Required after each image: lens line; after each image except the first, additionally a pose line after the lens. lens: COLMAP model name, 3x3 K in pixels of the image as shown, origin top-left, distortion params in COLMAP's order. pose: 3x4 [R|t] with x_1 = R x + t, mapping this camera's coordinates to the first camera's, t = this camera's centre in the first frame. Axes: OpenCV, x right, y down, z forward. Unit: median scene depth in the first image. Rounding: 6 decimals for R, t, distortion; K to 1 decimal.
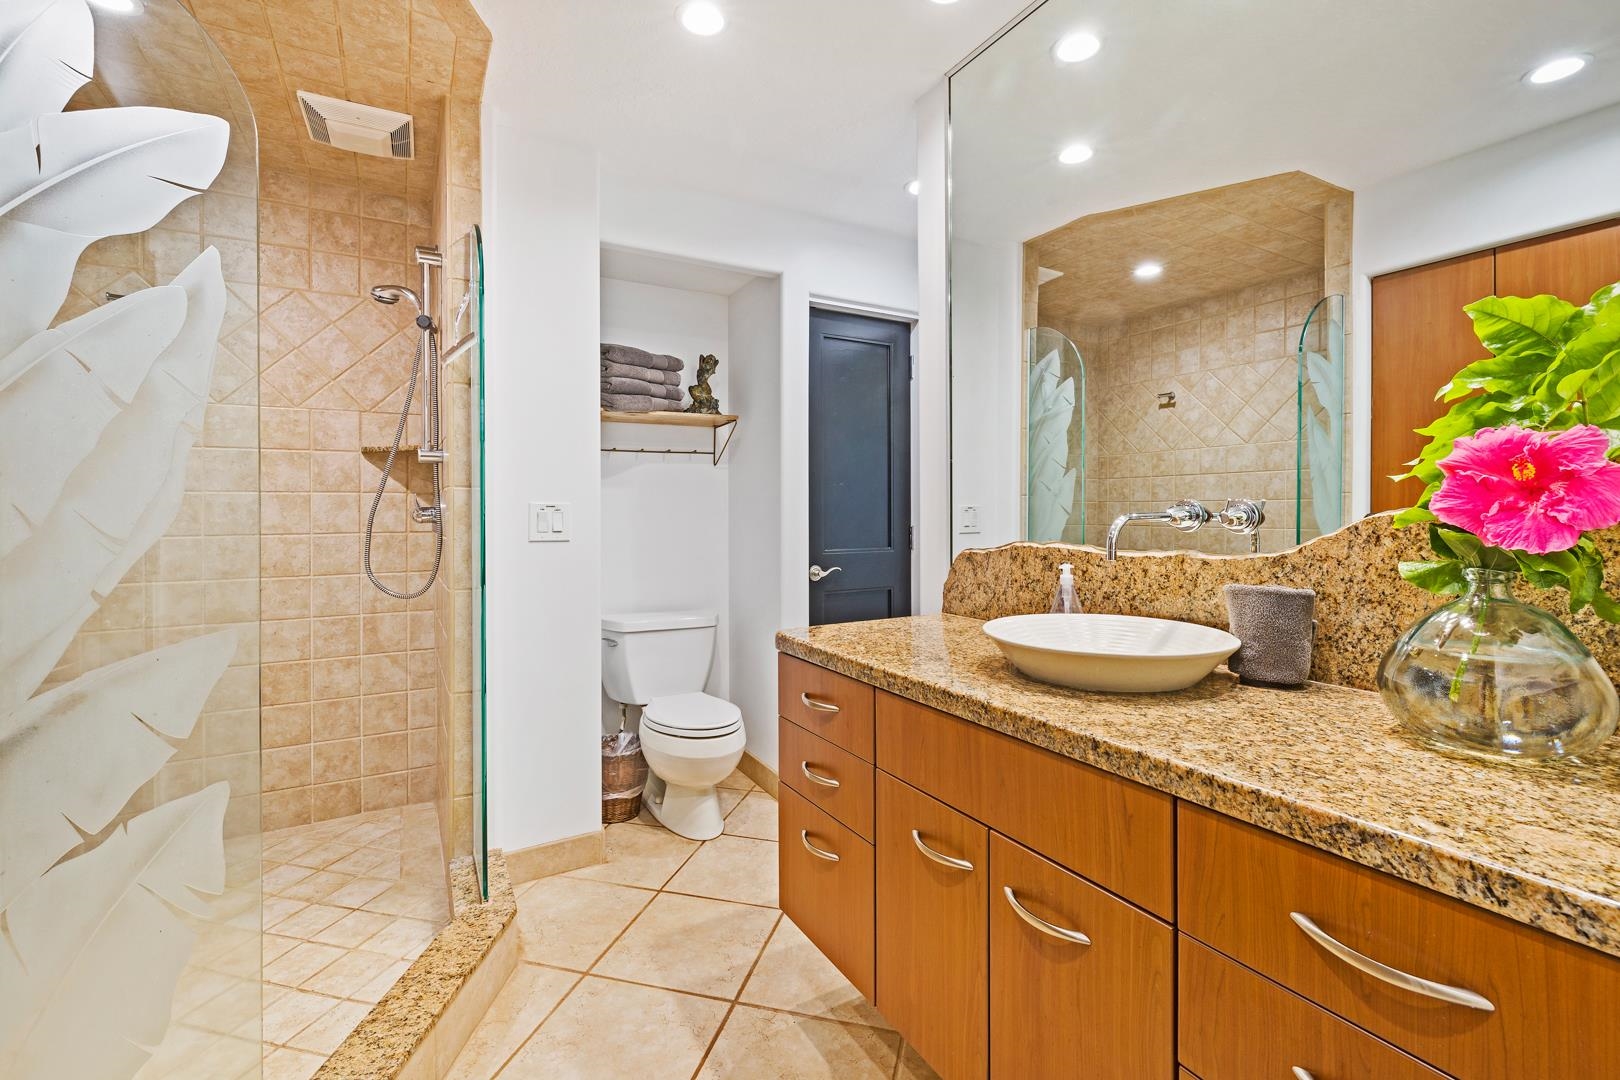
lens RADIAL K [[732.8, 0, 835.5], [0, 732.8, 518.9], [0, 0, 1]] dist [-0.001396, 0.000563]
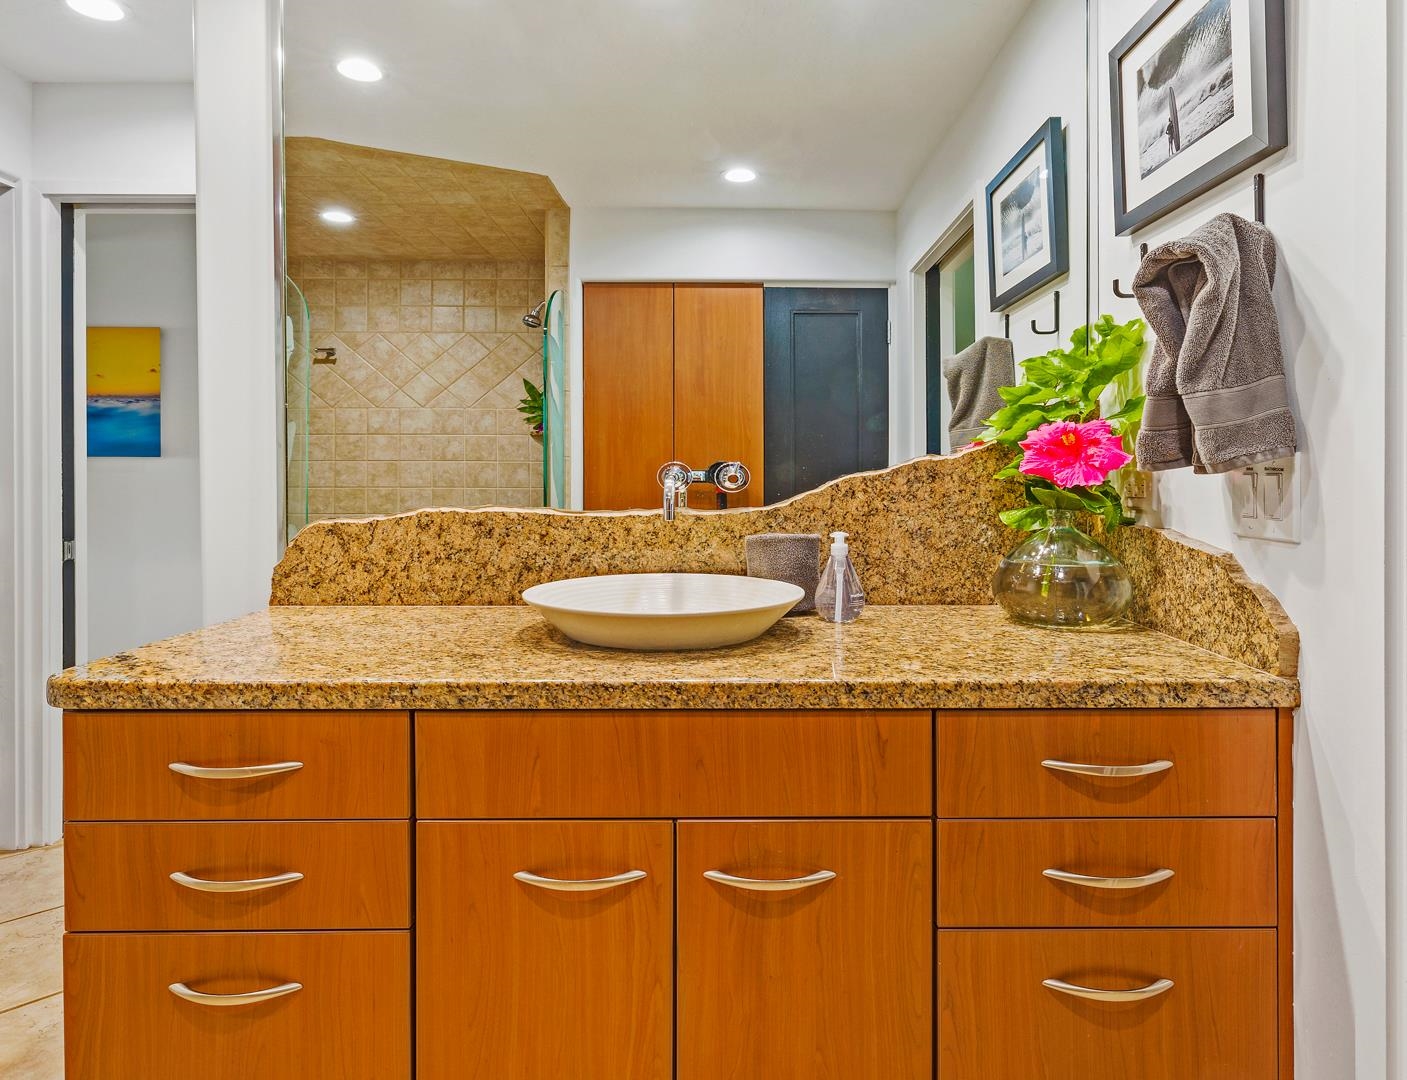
lens RADIAL K [[753.0, 0, 612.9], [0, 753.0, 476.7], [0, 0, 1]] dist [-0.002833, -0.000243]
pose [[0.538819, -0.002936, 0.842416, -0.516322], [0.005706, 0.999984, -0.000164, -0.004570], [-0.842402, 0.004895, 0.538827, 0.463370]]
